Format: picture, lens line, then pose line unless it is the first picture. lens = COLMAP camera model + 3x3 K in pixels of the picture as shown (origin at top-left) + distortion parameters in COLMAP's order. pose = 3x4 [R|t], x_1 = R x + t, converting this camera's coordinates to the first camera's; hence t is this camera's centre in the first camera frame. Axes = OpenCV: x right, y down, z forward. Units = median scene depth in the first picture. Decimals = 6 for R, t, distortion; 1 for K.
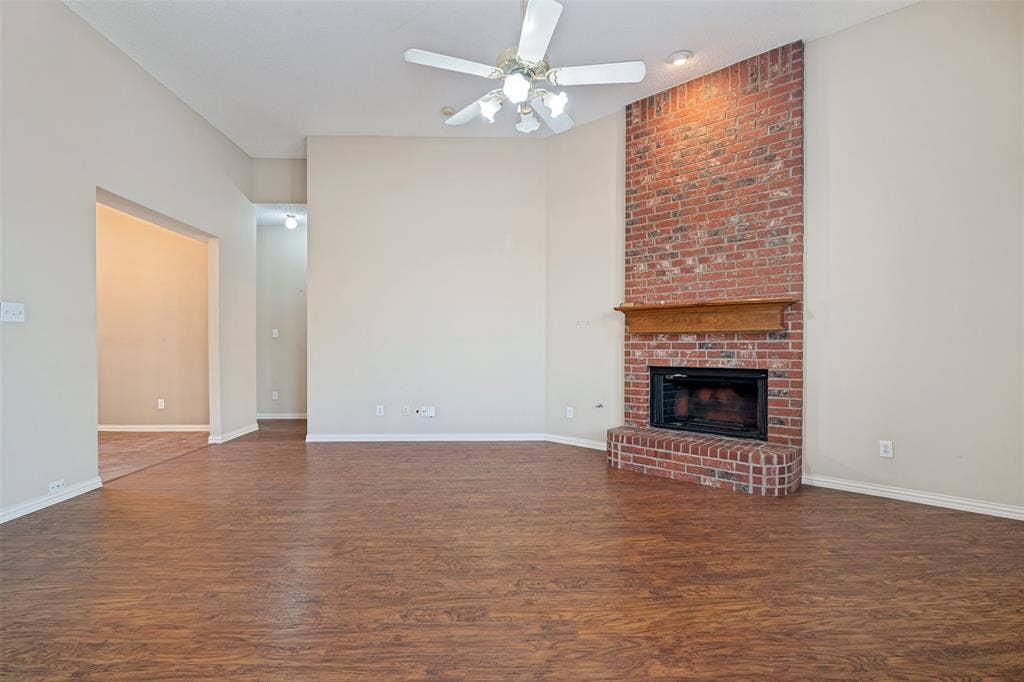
lens RADIAL K [[485.2, 0, 496.4], [0, 485.2, 348.6], [0, 0, 1]] dist [-0.015355, 0.000125]
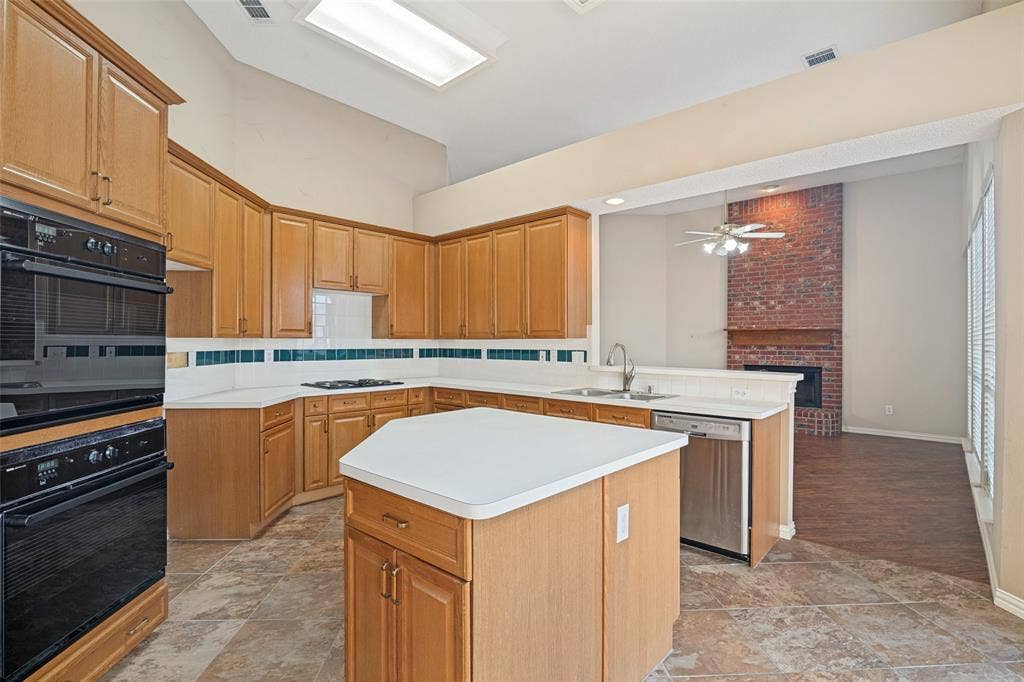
lens RADIAL K [[482.8, 0, 502.8], [0, 482.8, 341.6], [0, 0, 1]] dist [-0.015589, 0.000262]
pose [[0.999898, 0.000179, 0.014302, -0.587247], [-0.000109, 0.999988, -0.004886, -0.038148], [-0.014303, 0.004884, 0.999886, -0.686446]]
